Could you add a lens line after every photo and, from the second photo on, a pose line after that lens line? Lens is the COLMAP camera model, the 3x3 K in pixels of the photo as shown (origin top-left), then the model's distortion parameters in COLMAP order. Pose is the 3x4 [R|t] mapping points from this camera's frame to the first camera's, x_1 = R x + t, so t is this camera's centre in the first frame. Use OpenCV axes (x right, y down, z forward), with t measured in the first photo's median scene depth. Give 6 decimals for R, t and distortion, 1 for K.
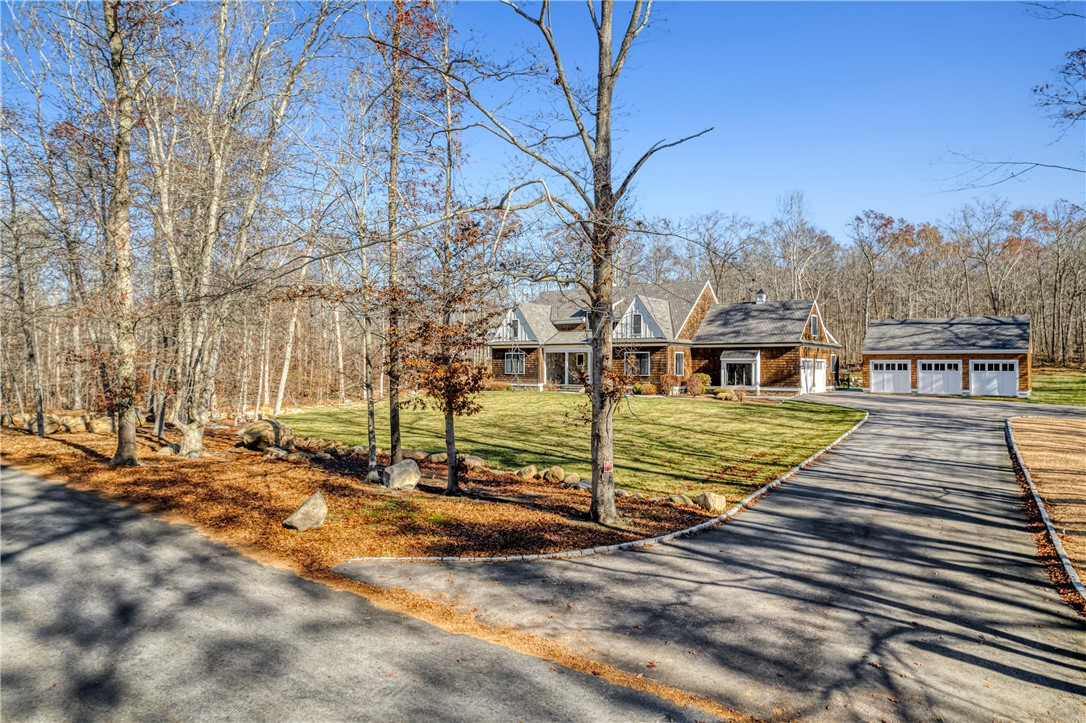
lens RADIAL K [[698.2, 0, 543.0], [0, 698.2, 361.5], [0, 0, 1]] dist [-0.044438, 0.001354]
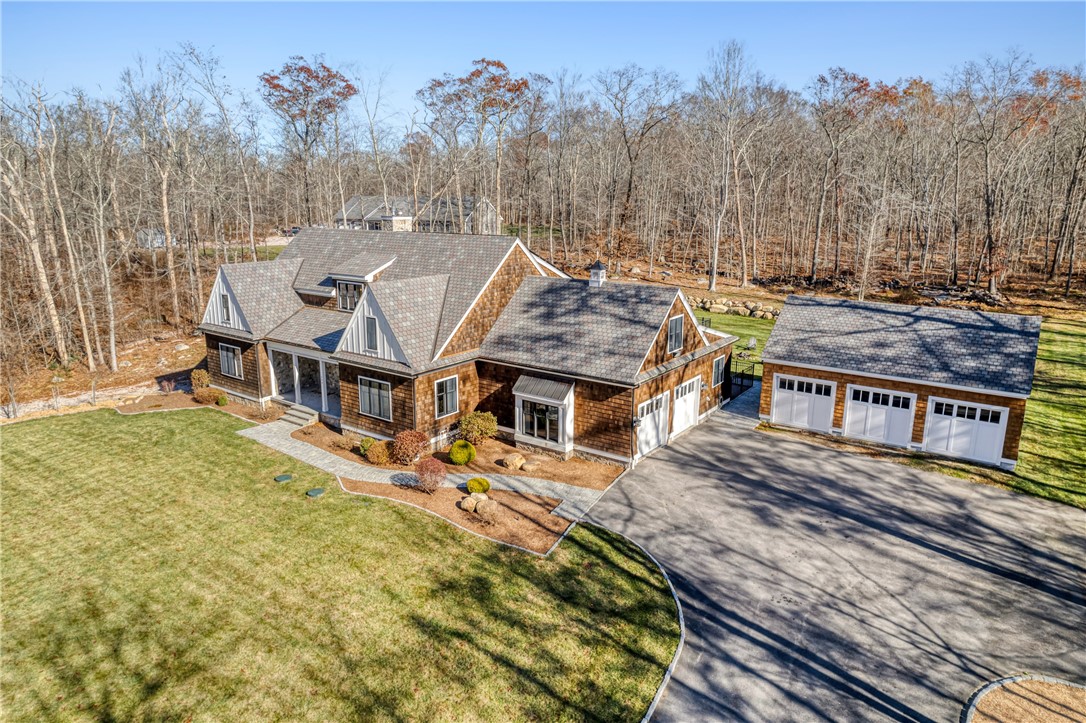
lens RADIAL K [[698.2, 0, 543.0], [0, 698.2, 361.5], [0, 0, 1]] dist [-0.044438, 0.001354]
pose [[0.999778, -0.005109, 0.020442, 0.262506], [-0.000022, 0.969898, 0.243513, -0.170495], [-0.021071, -0.243459, 0.969682, 0.416793]]
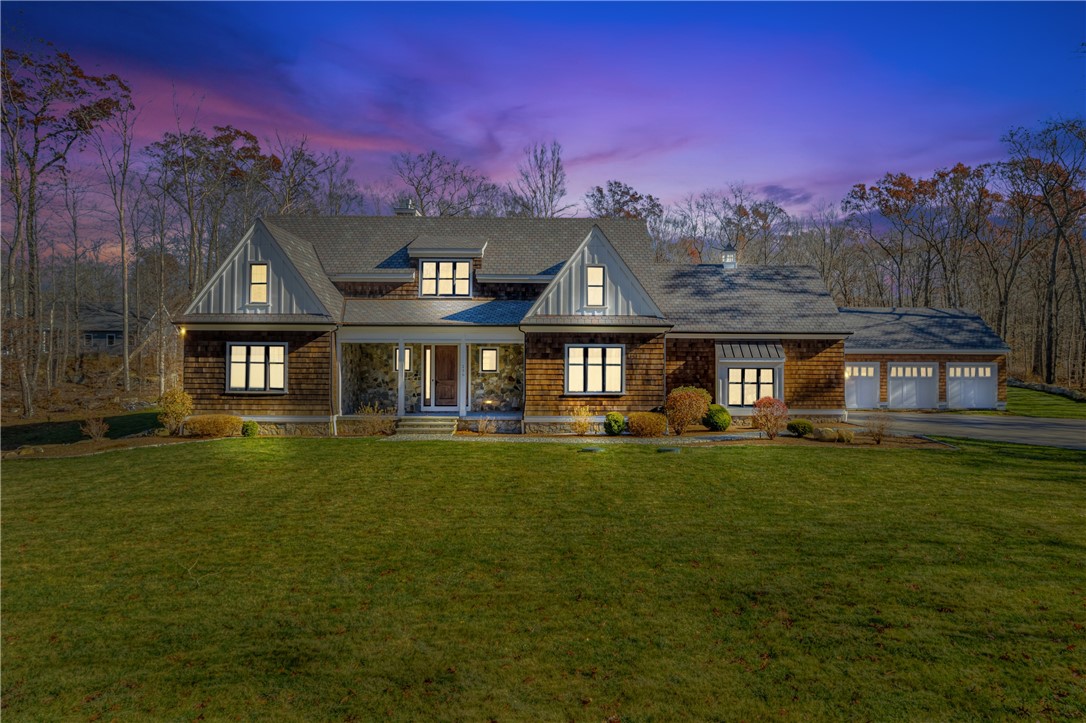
lens RADIAL K [[719.1, 0, 614.0], [0, 719.1, 360.5], [0, 0, 1]] dist [-0.045016, -0.000154]
pose [[0.760632, 0.003236, 0.649175, -0.169744], [-0.003408, 0.999994, -0.000992, -0.002192], [-0.649174, -0.001458, 0.760638, 0.611697]]
